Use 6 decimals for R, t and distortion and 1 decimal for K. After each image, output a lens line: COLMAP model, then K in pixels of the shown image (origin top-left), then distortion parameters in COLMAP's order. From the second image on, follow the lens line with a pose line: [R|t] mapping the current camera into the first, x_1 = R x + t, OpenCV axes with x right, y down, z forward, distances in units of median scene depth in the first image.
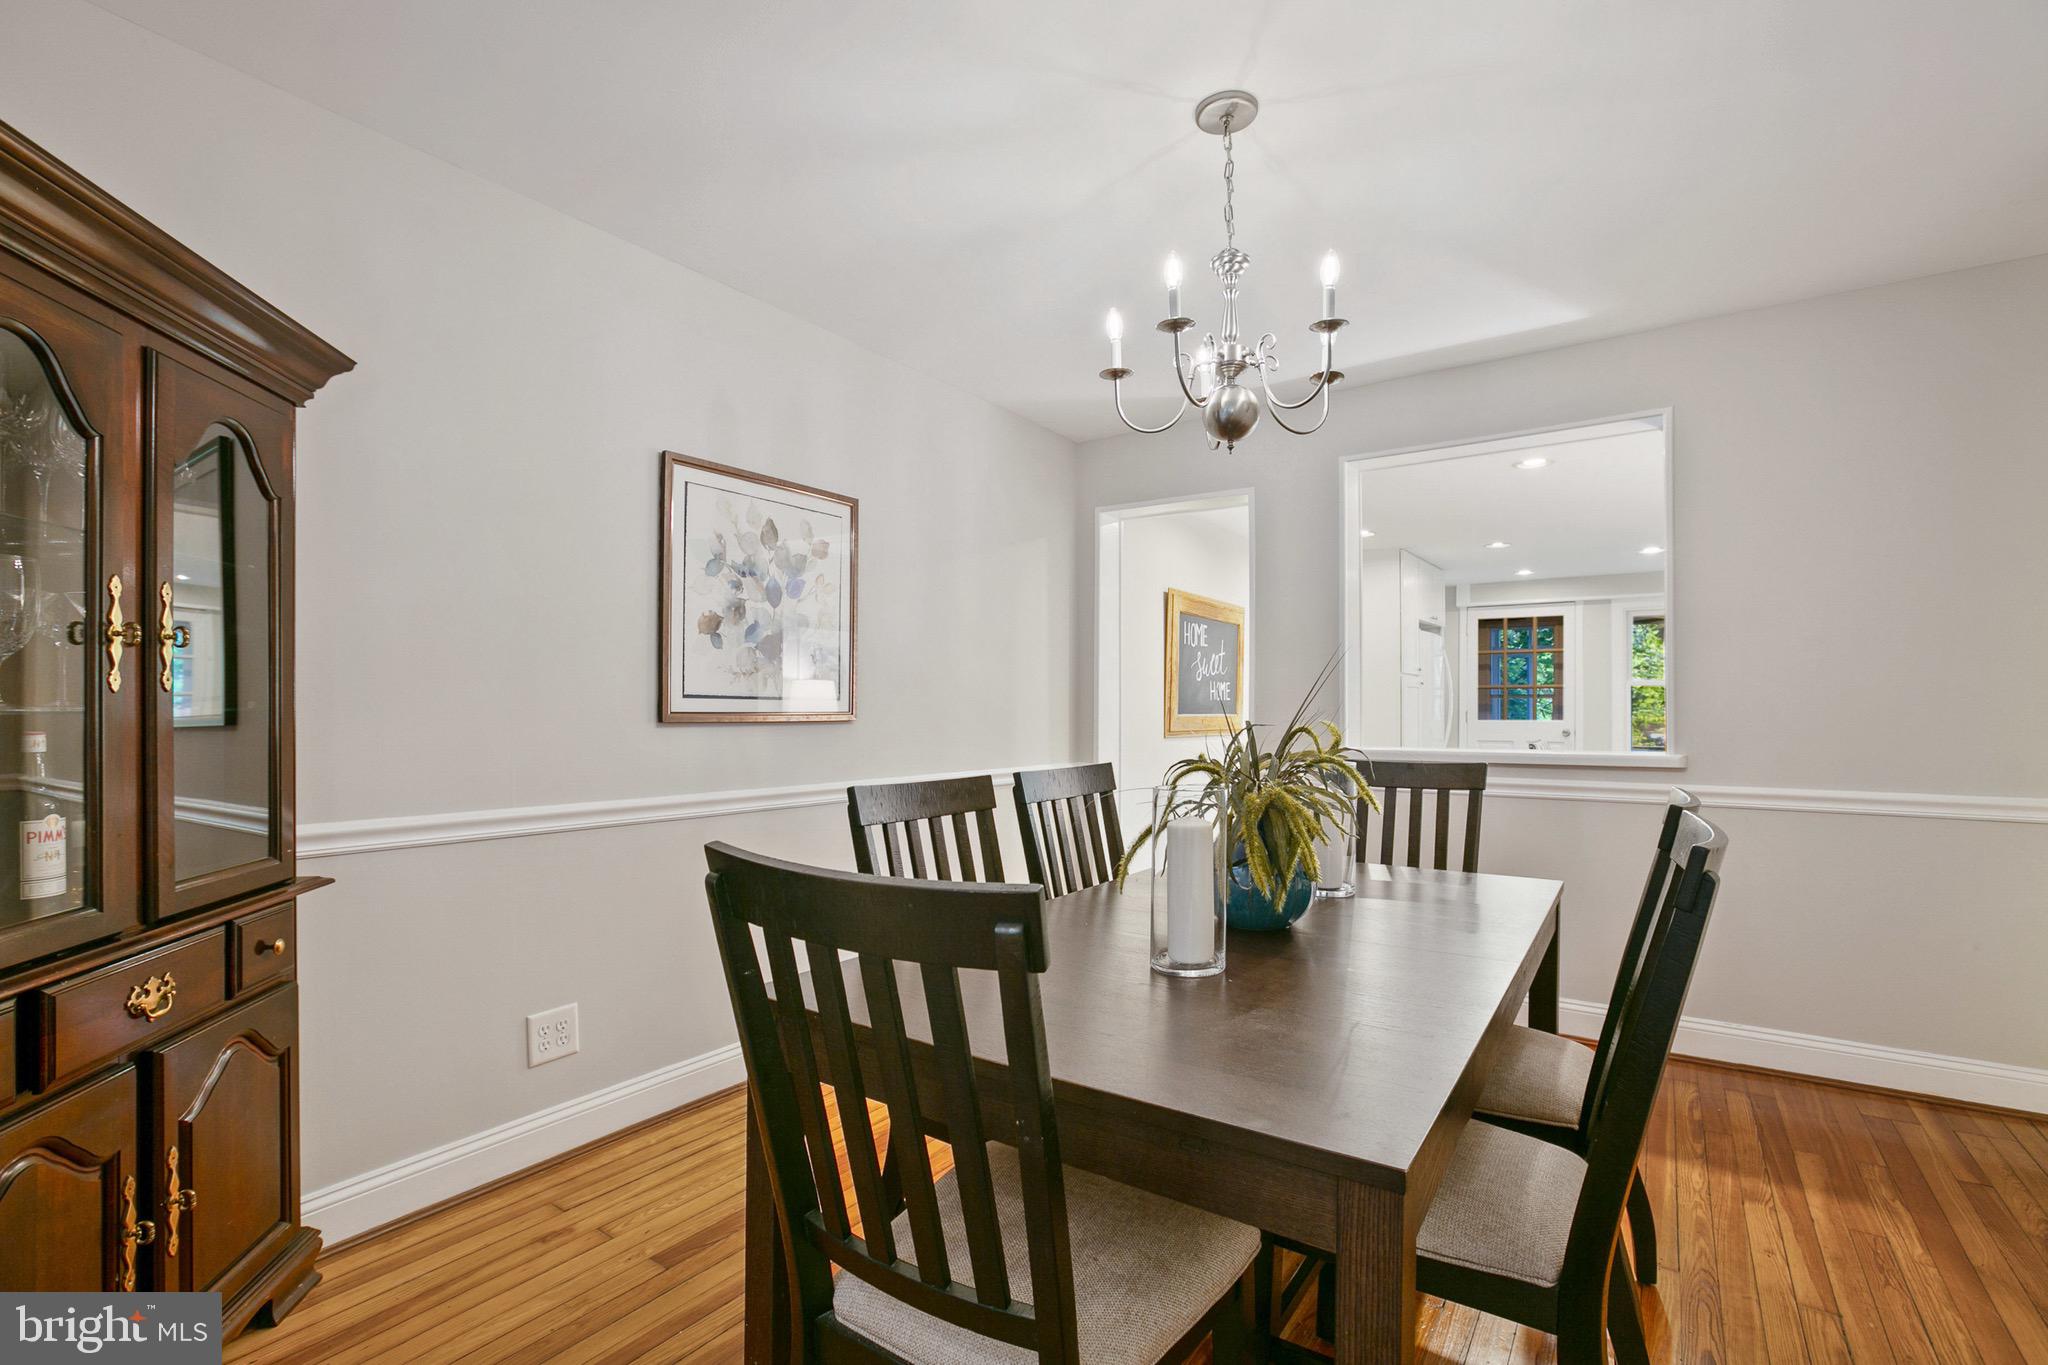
lens RADIAL K [[926.6, 0, 1015.3], [0, 926.6, 679.0], [0, 0, 1]] dist [-0.047435, 0.024886]
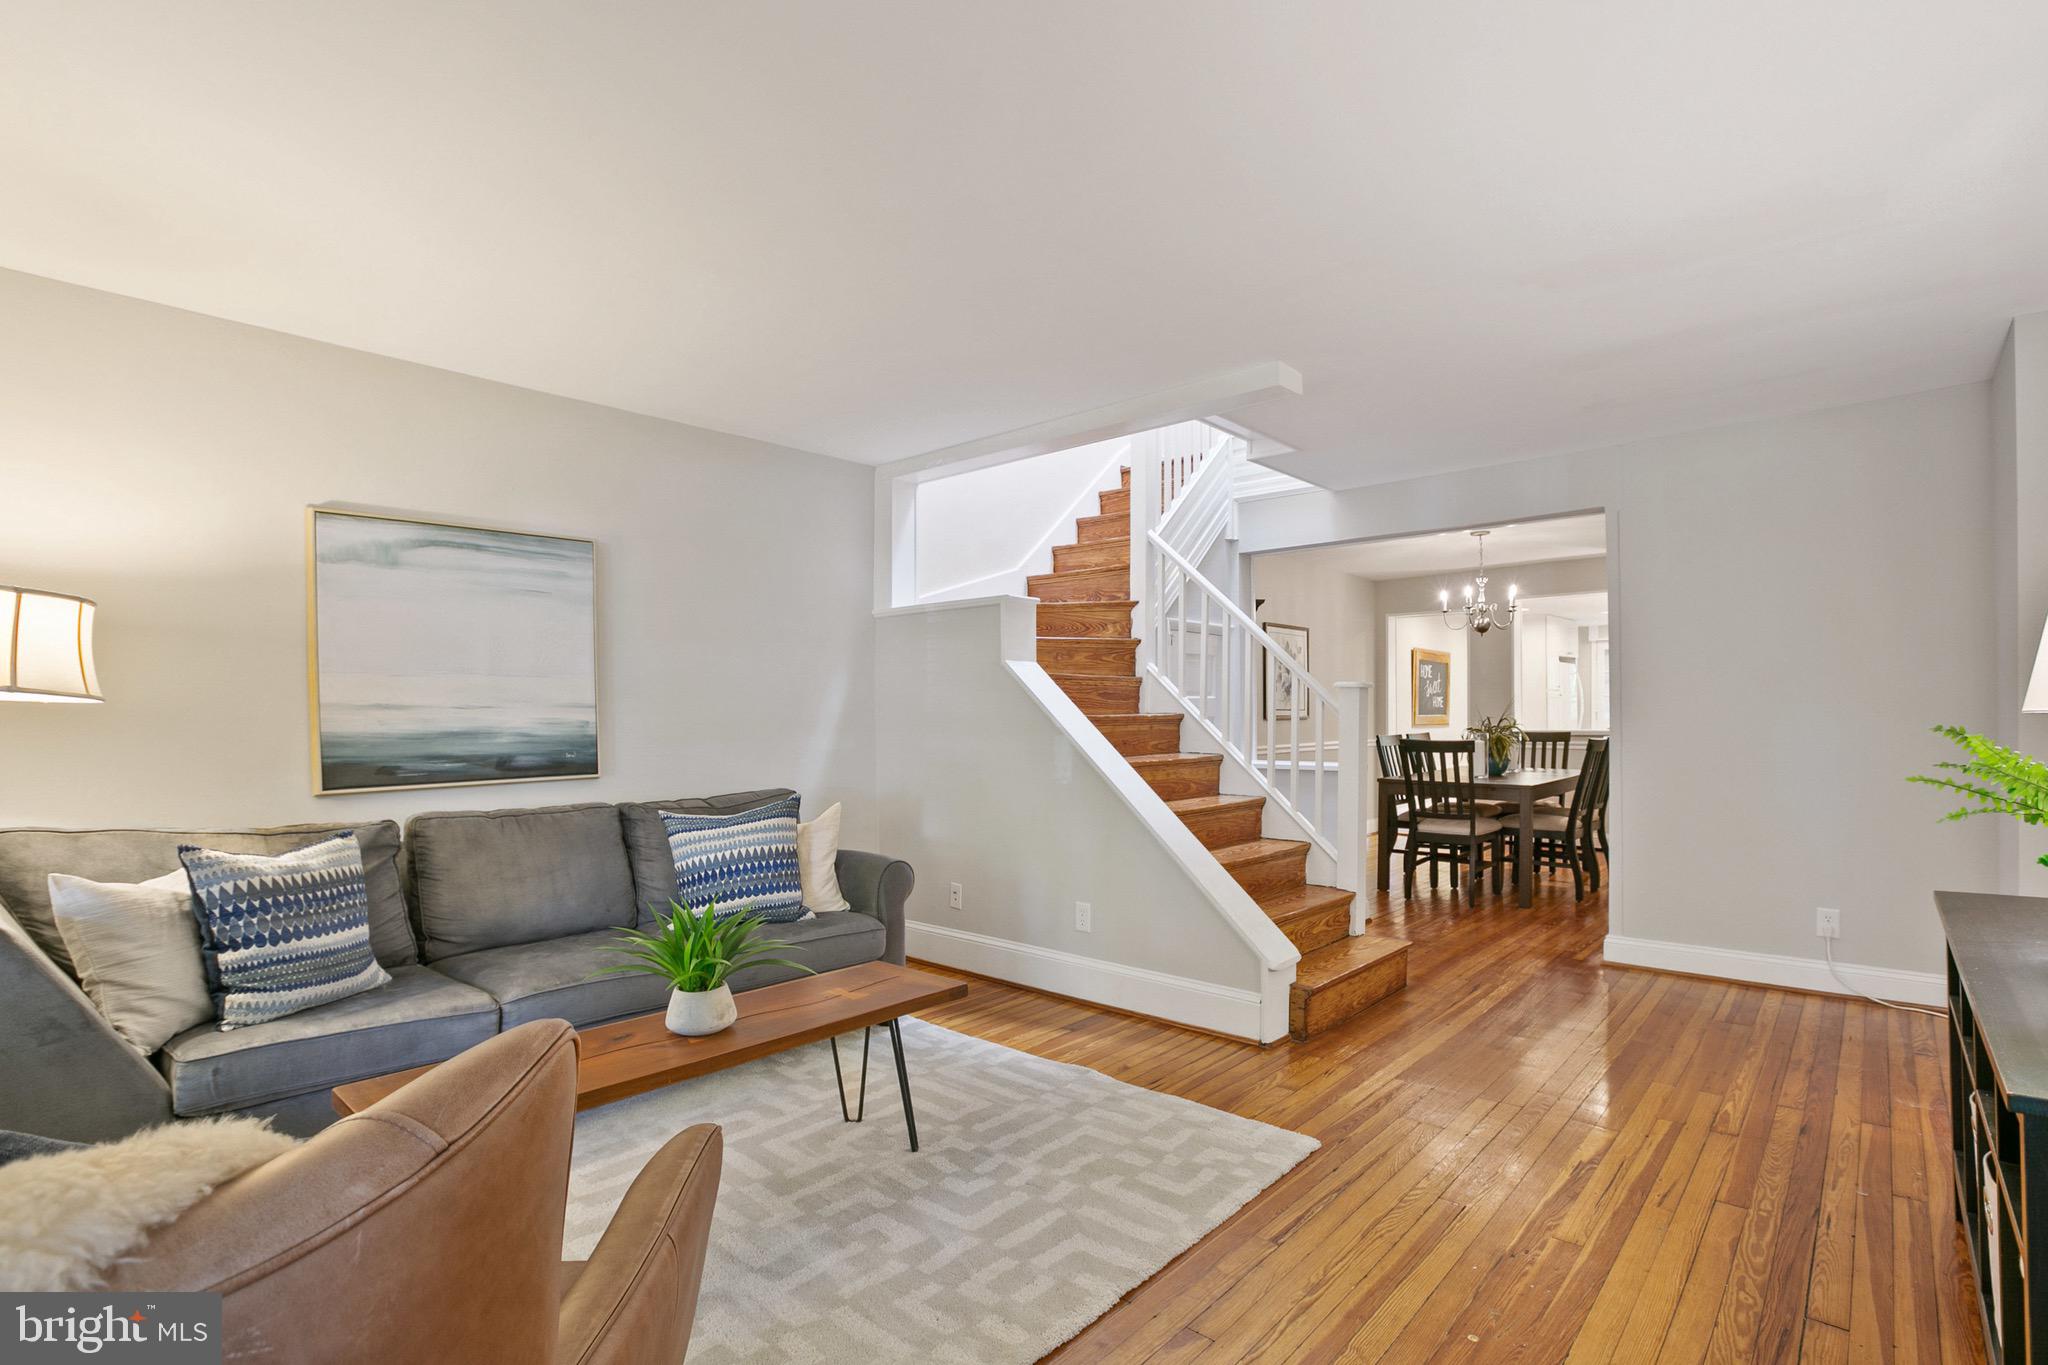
lens RADIAL K [[953.0, 0, 1016.2], [0, 953.0, 692.0], [0, 0, 1]] dist [-0.044865, 0.021886]
pose [[0.991780, -0.002491, -0.127932, -0.424517], [0.004115, 0.999914, 0.012435, -0.038504], [0.127890, -0.012860, 0.991705, -1.101063]]
